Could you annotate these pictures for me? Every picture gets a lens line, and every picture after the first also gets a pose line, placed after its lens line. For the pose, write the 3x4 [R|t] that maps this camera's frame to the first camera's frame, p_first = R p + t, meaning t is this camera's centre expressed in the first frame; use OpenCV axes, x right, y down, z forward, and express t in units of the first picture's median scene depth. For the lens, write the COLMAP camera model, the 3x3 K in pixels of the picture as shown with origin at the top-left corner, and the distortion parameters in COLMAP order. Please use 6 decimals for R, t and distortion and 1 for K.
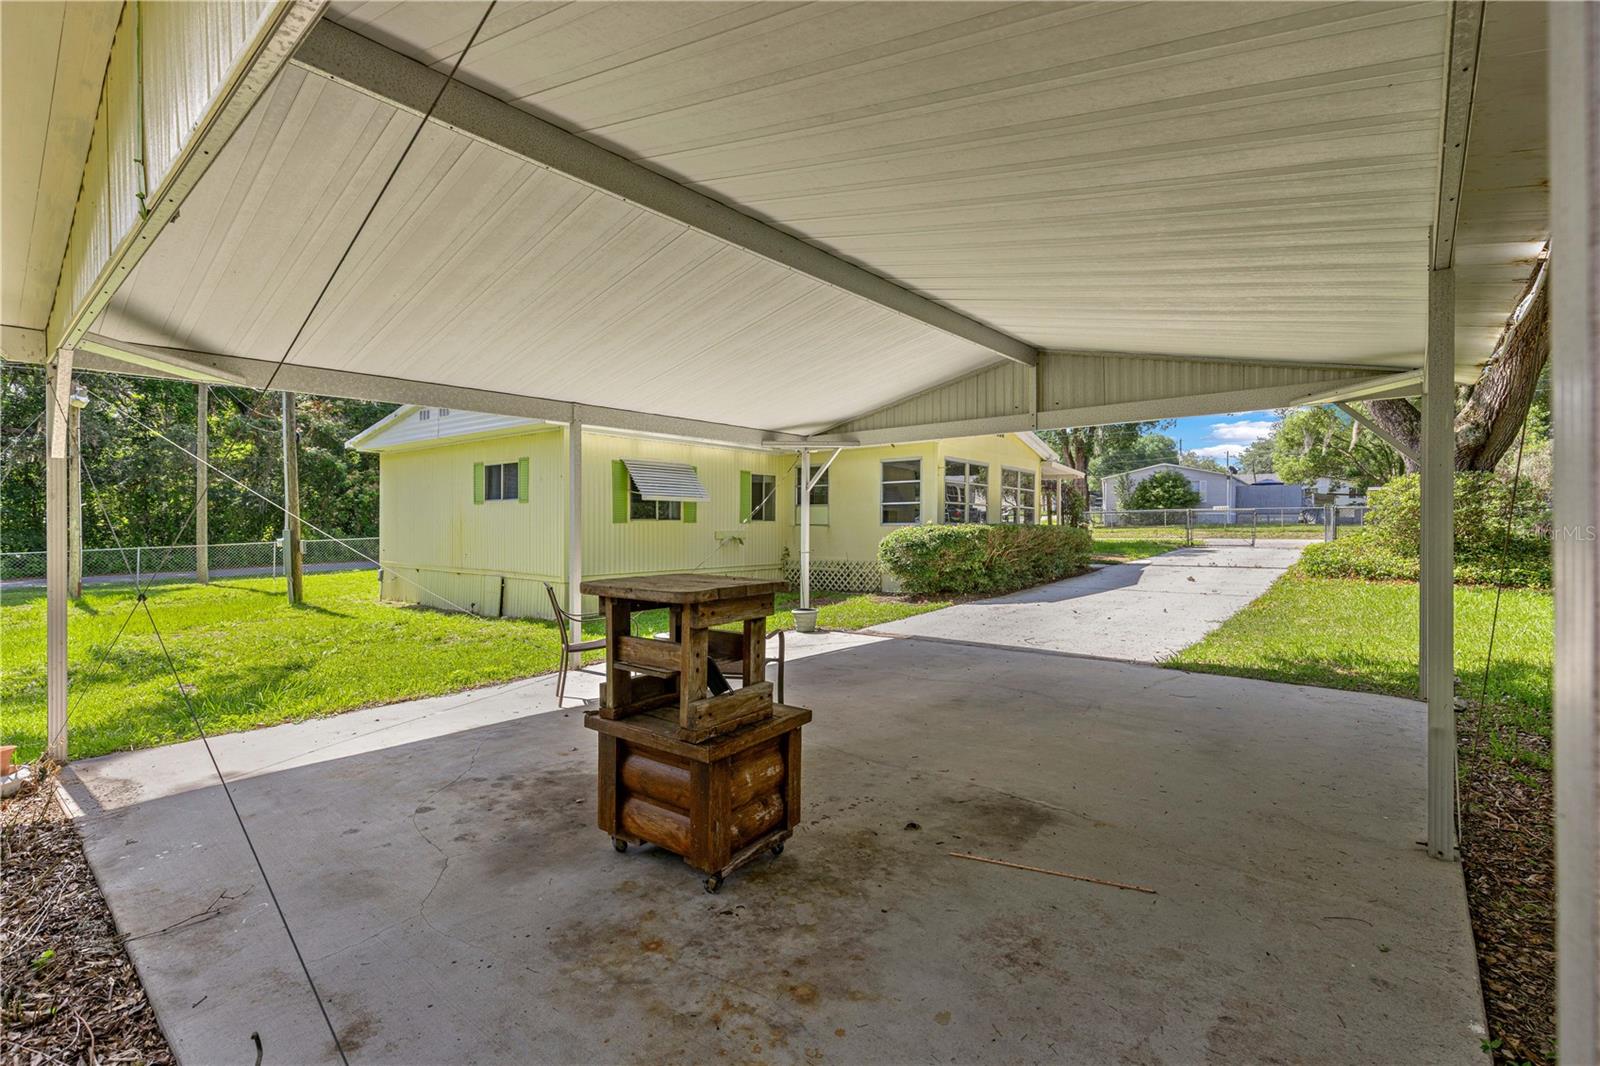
lens RADIAL K [[722.9, 0, 806.2], [0, 722.9, 527.8], [0, 0, 1]] dist [0.005586, -0.000252]
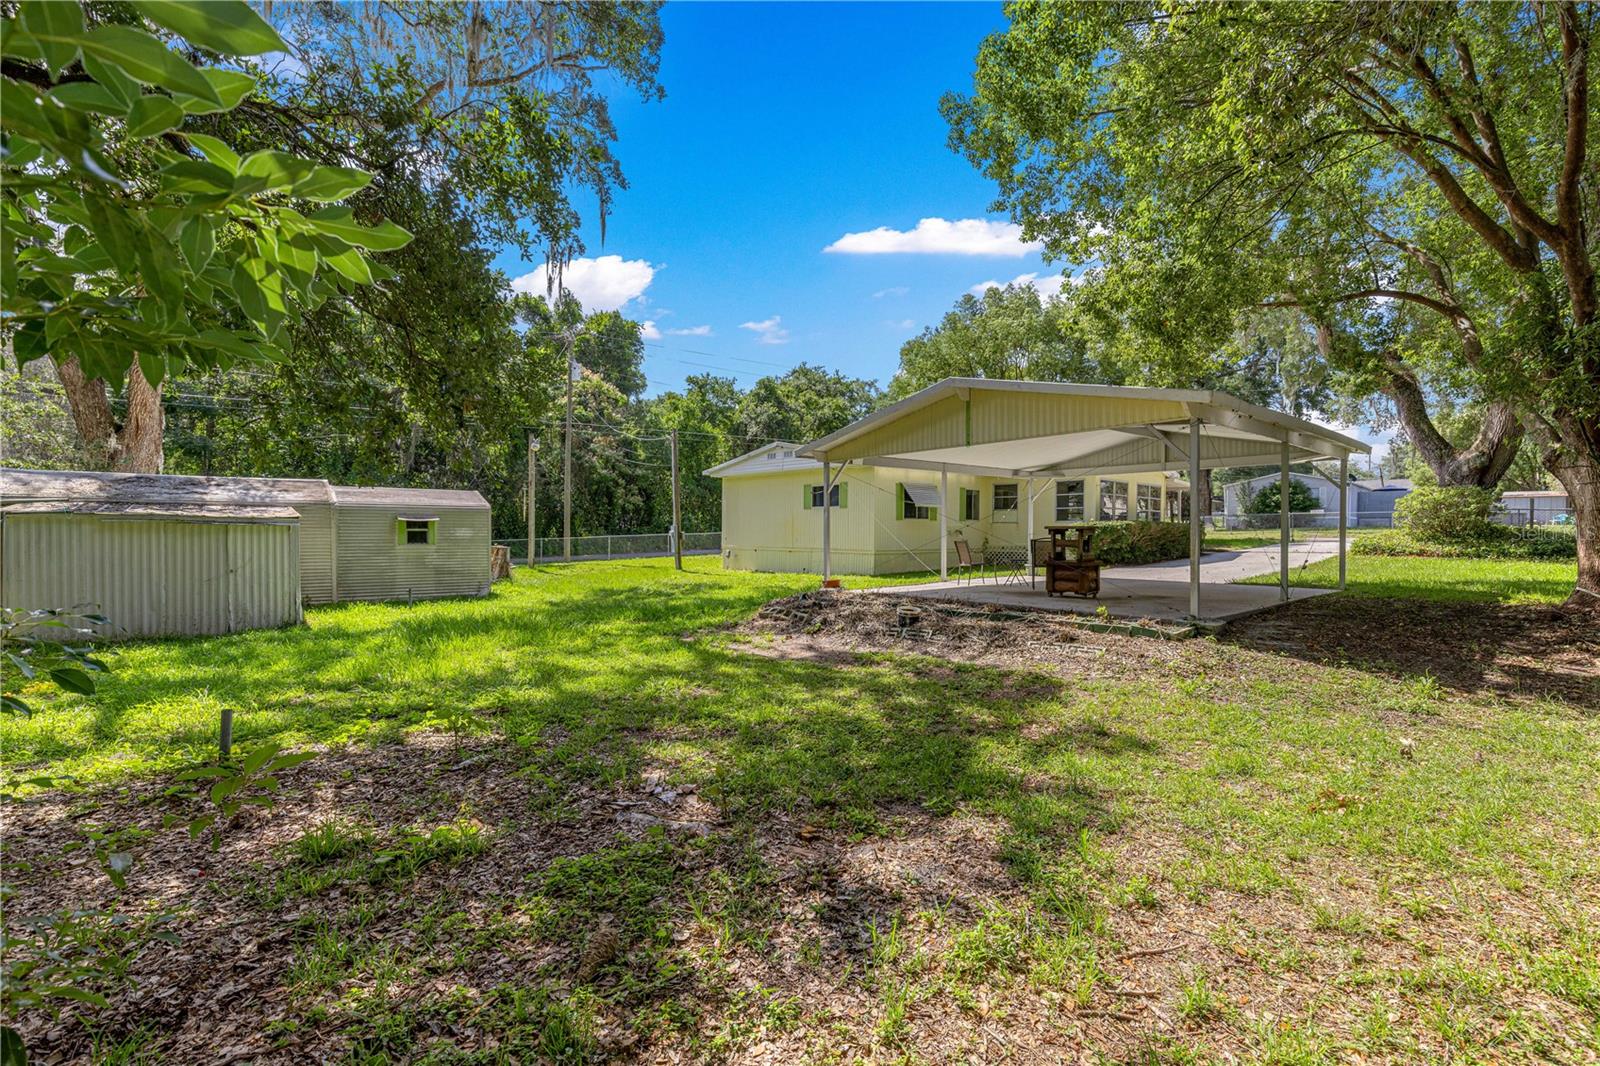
lens RADIAL K [[722.9, 0, 806.2], [0, 722.9, 527.8], [0, 0, 1]] dist [0.005586, -0.000252]
pose [[0.989534, 0.000835, -0.144299, -0.174283], [-0.002203, 0.999954, -0.009317, 0.020608], [0.144285, 0.009537, 0.989490, -0.525653]]
